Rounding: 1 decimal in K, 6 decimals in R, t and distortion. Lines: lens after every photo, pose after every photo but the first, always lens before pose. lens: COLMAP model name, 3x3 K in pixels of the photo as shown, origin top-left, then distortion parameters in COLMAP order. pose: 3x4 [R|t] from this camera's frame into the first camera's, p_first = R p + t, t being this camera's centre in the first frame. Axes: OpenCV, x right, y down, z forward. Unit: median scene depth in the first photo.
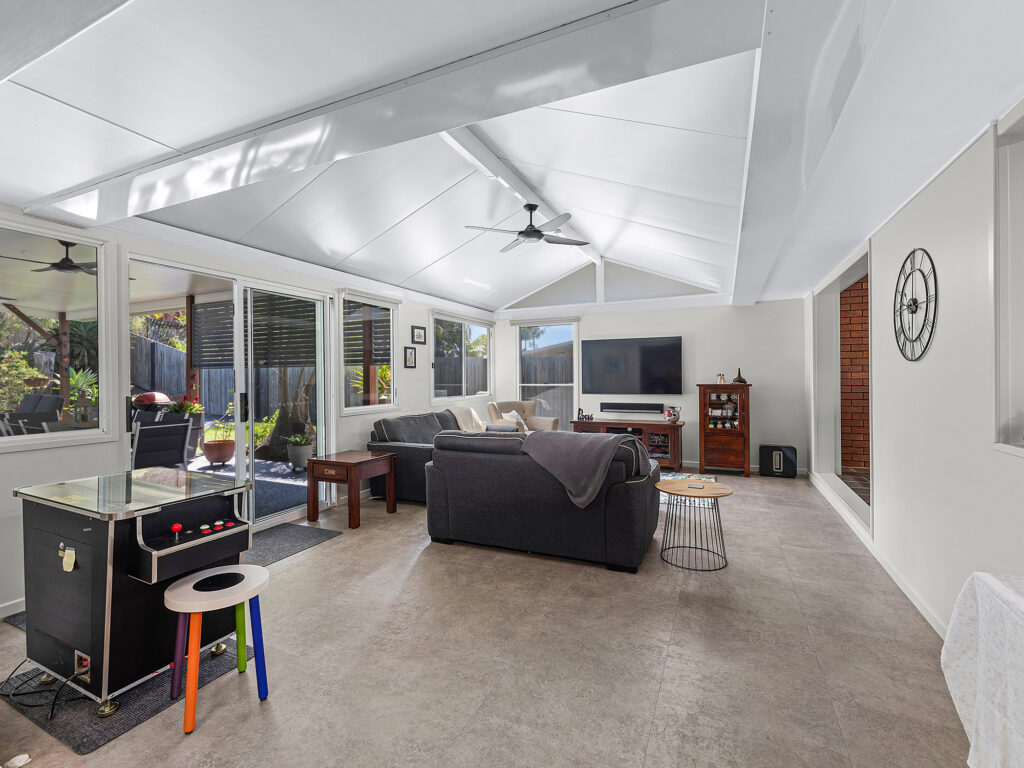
lens RADIAL K [[466.5, 0, 511.0], [0, 466.5, 381.8], [0, 0, 1]] dist [-0.002559, -0.000031]
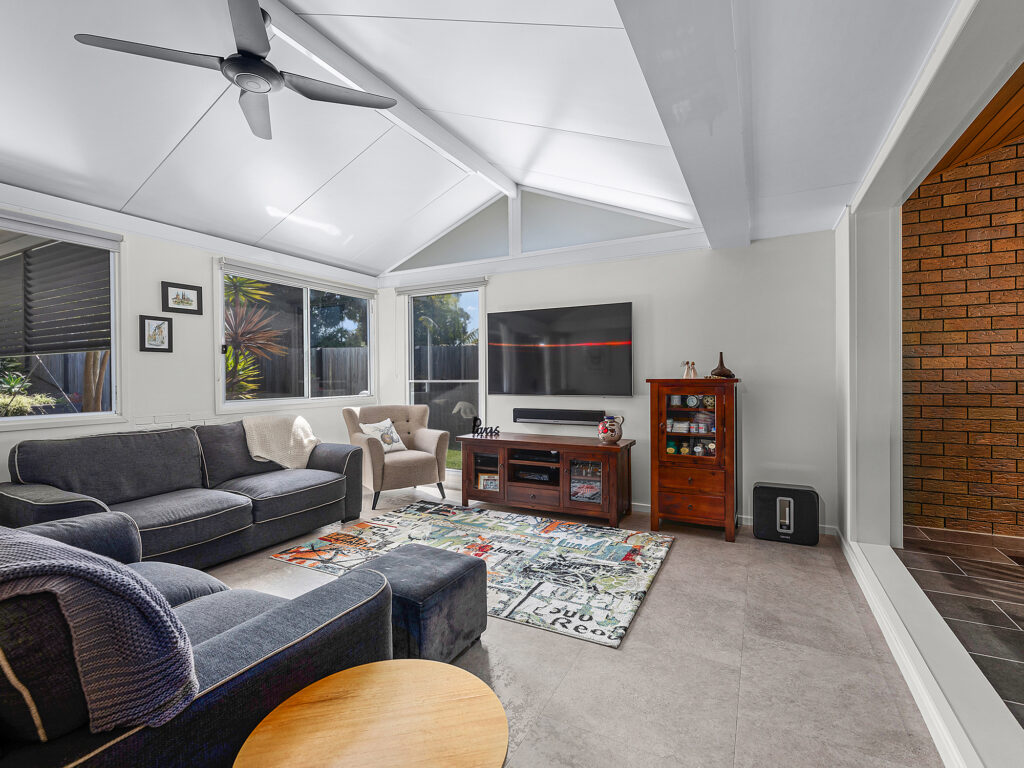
lens RADIAL K [[466.5, 0, 517.5], [0, 466.5, 385.7], [0, 0, 1]] dist [-0.002559, -0.000031]
pose [[0.998503, 0.001163, -0.054681, 0.267375], [-0.000643, 0.999954, 0.009535, 0.007930], [0.054690, -0.009486, 0.998458, 0.400923]]
